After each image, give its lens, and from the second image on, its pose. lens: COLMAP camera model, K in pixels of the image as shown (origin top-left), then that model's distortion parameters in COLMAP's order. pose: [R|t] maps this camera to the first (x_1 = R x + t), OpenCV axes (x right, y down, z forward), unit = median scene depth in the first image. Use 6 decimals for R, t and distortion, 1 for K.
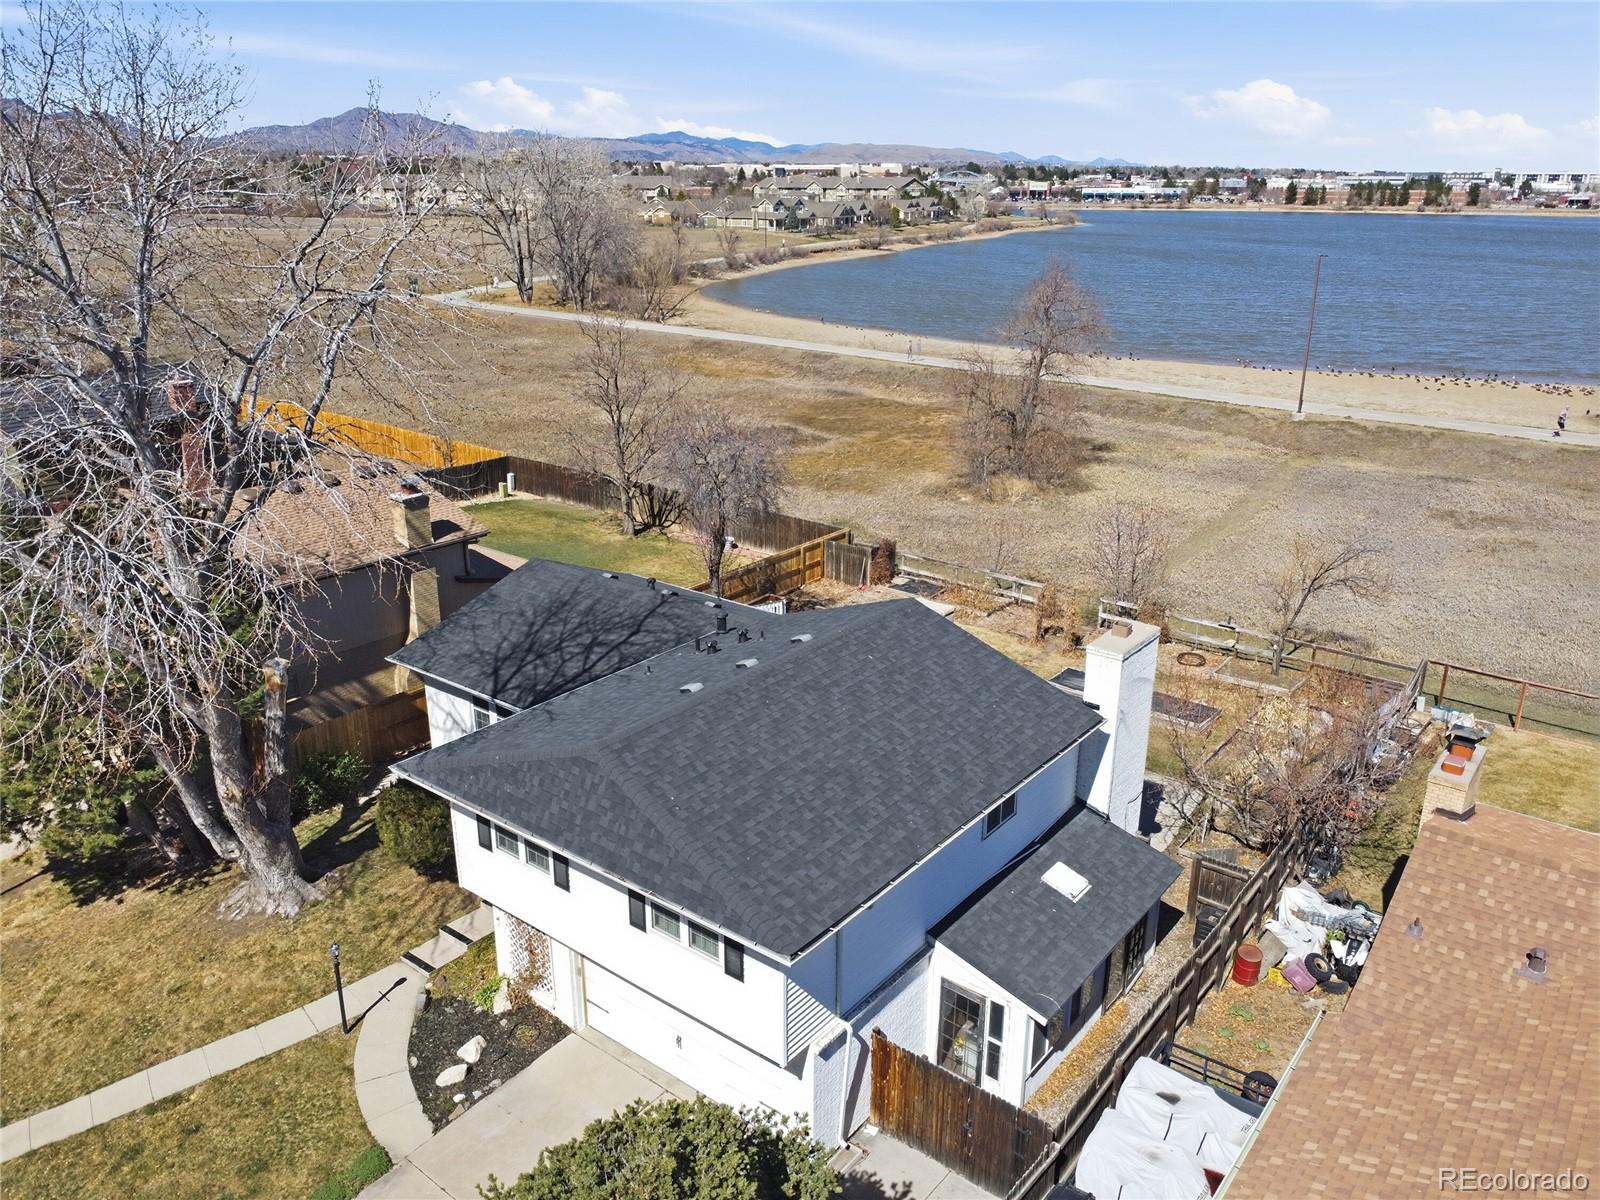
lens RADIAL K [[1193.5, 0, 800.0], [0, 1193.5, 600.0], [0, 0, 1]] dist [0.001107, -0.005580]
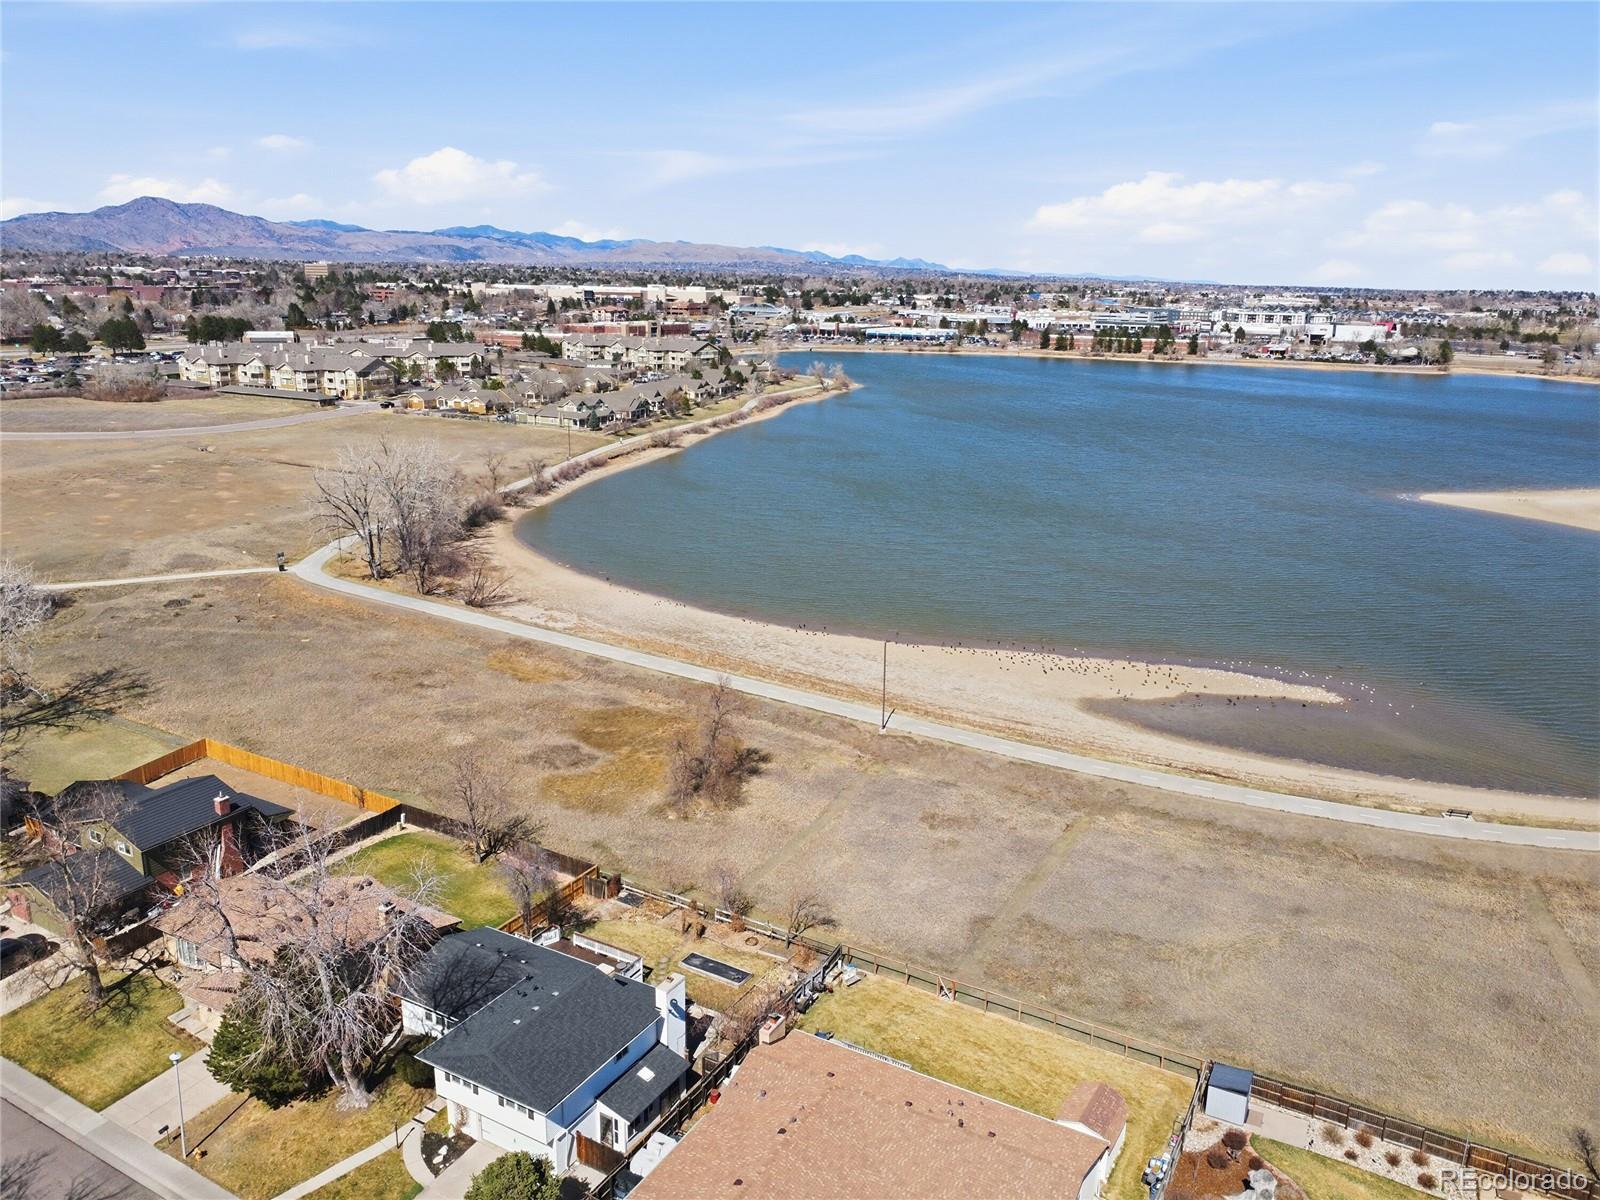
lens RADIAL K [[1193.5, 0, 800.0], [0, 1193.5, 600.0], [0, 0, 1]] dist [0.001107, -0.005580]
pose [[0.988478, -0.025642, 0.149175, 0.102900], [0.036436, 0.996876, -0.070081, -0.394729], [-0.146912, 0.074709, 0.986324, -1.140513]]
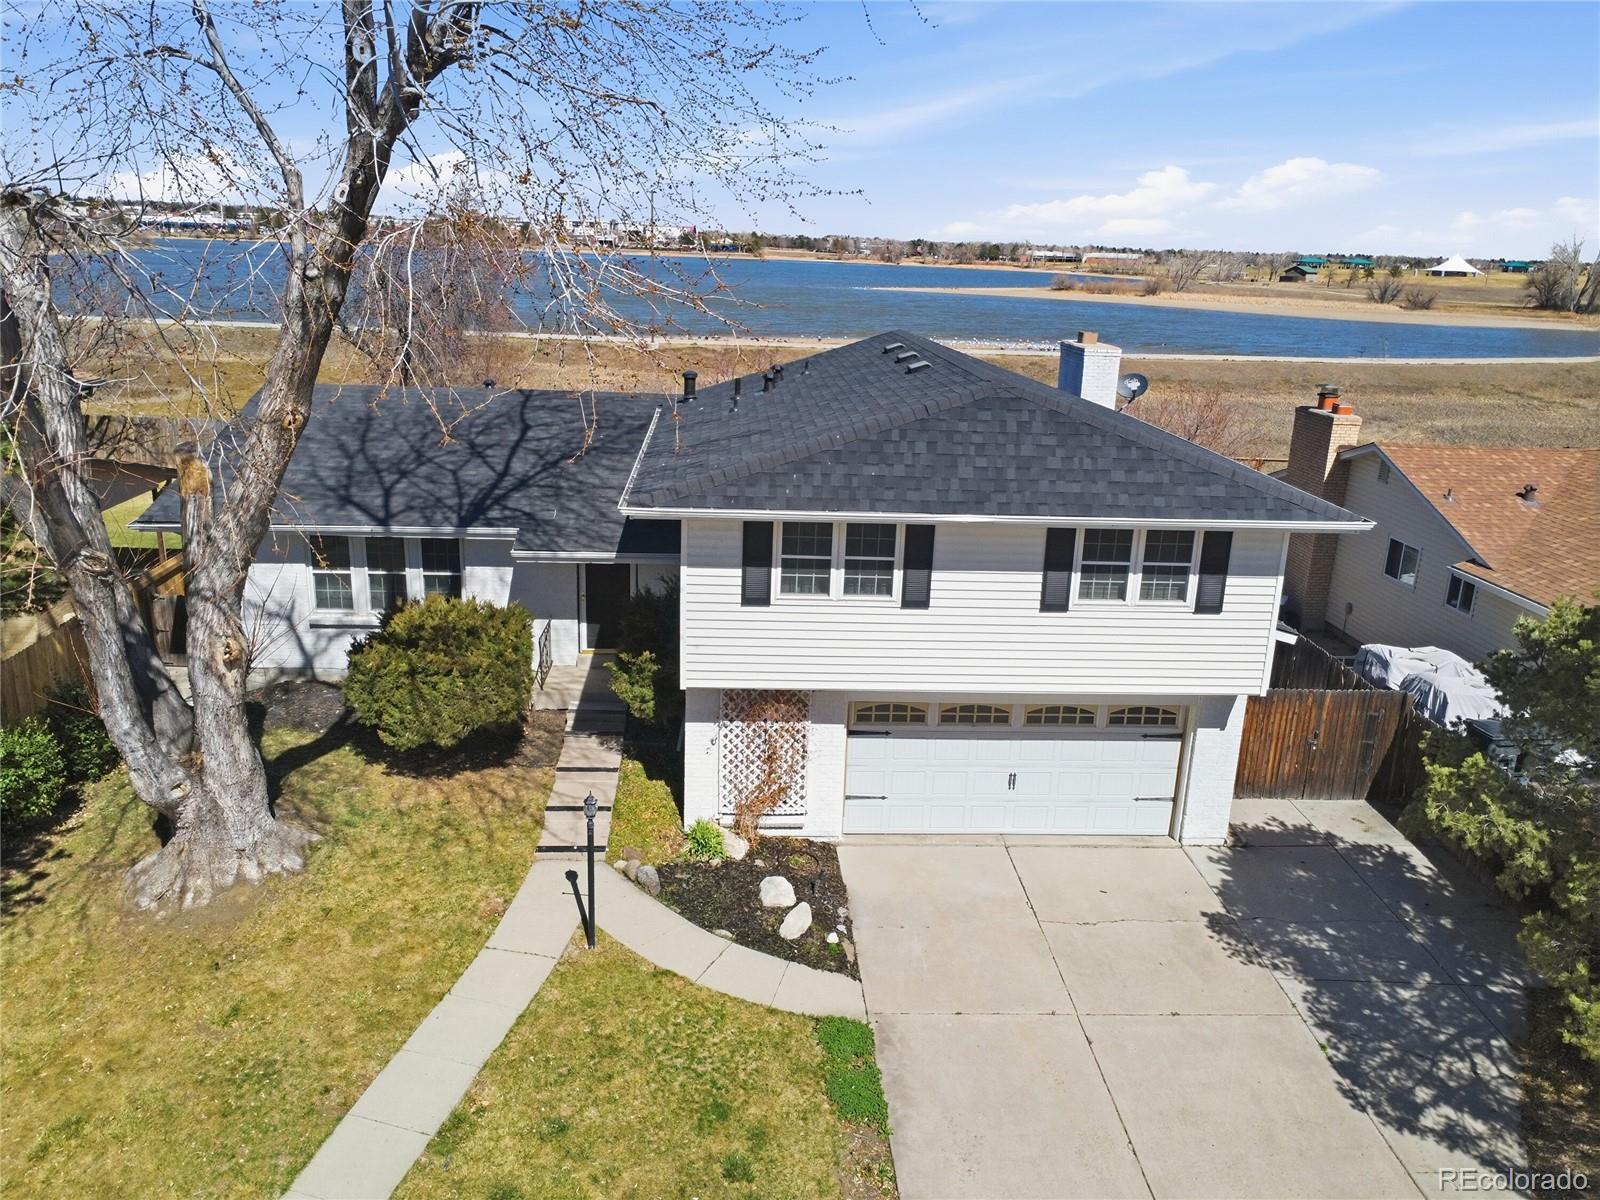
lens RADIAL K [[1193.5, 0, 800.0], [0, 1193.5, 600.0], [0, 0, 1]] dist [0.001107, -0.005580]
pose [[0.742637, -0.161644, 0.649894, -0.365176], [0.184655, 0.982239, 0.033300, 0.096956], [-0.643734, 0.095276, 0.759295, 0.229513]]
